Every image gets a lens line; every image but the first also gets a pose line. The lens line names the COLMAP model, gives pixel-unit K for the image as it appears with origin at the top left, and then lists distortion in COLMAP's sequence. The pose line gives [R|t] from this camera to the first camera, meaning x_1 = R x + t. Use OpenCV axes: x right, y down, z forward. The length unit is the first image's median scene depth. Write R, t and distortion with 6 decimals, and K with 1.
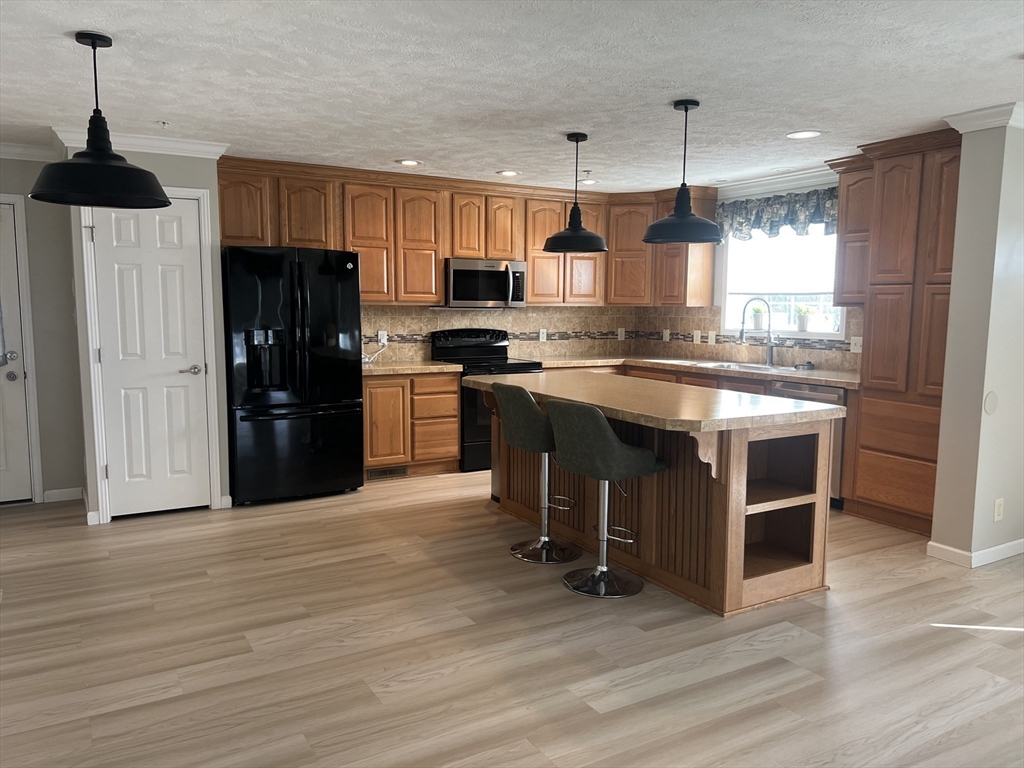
lens RADIAL K [[779.1, 0, 519.8], [0, 779.1, 386.9], [0, 0, 1]] dist [0.080402, -0.059292]
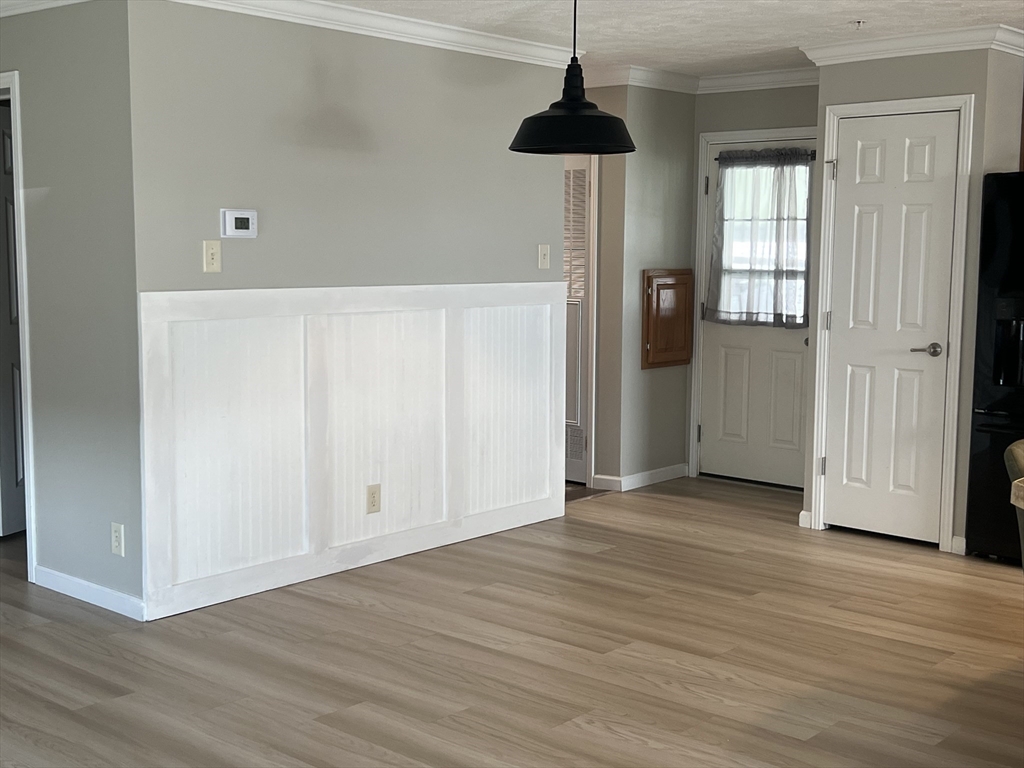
lens RADIAL K [[1319.8, 0, 519.6], [0, 1319.8, 384.6], [0, 0, 1]] dist [0.134949, 0.000000]
pose [[0.302740, 0.099734, -0.947840, 0.755272], [-0.111523, 0.991385, 0.068696, -0.037862], [0.946526, 0.084909, 0.311255, 0.329623]]
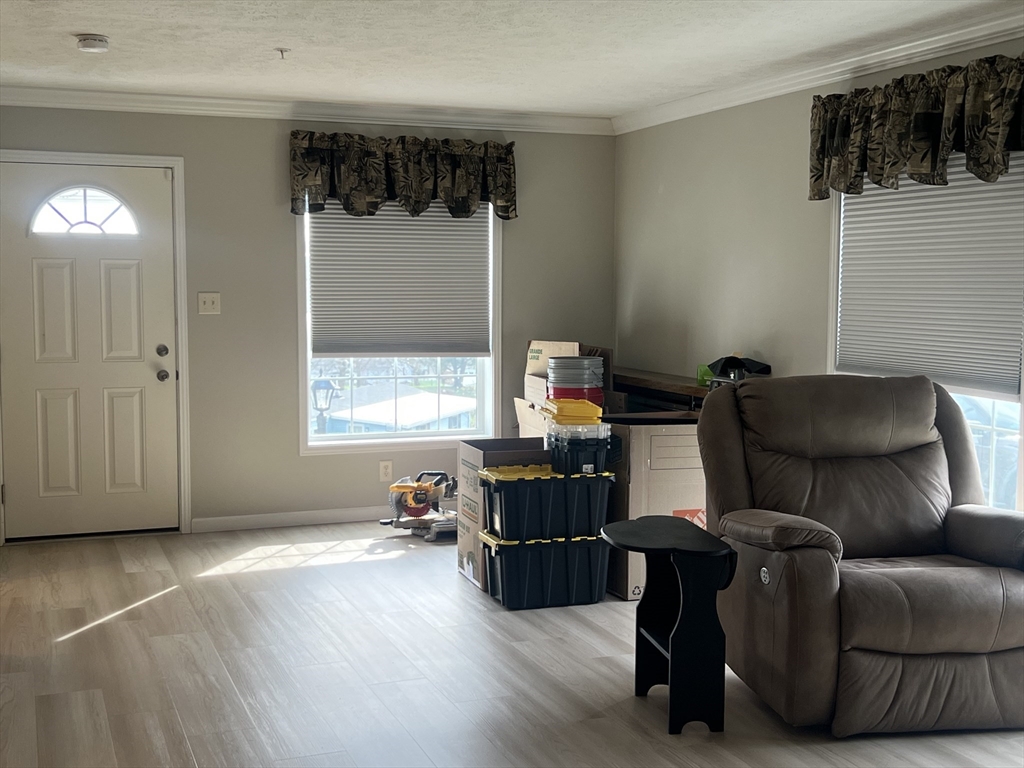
lens RADIAL K [[1319.8, 0, 510.7], [0, 1319.8, 389.8], [0, 0, 1]] dist [0.134949, 0.000000]
pose [[0.166737, -0.086148, 0.982231, -2.009466], [0.105004, 0.992062, 0.069185, -0.060242], [-0.980394, 0.091603, 0.174459, 0.457783]]
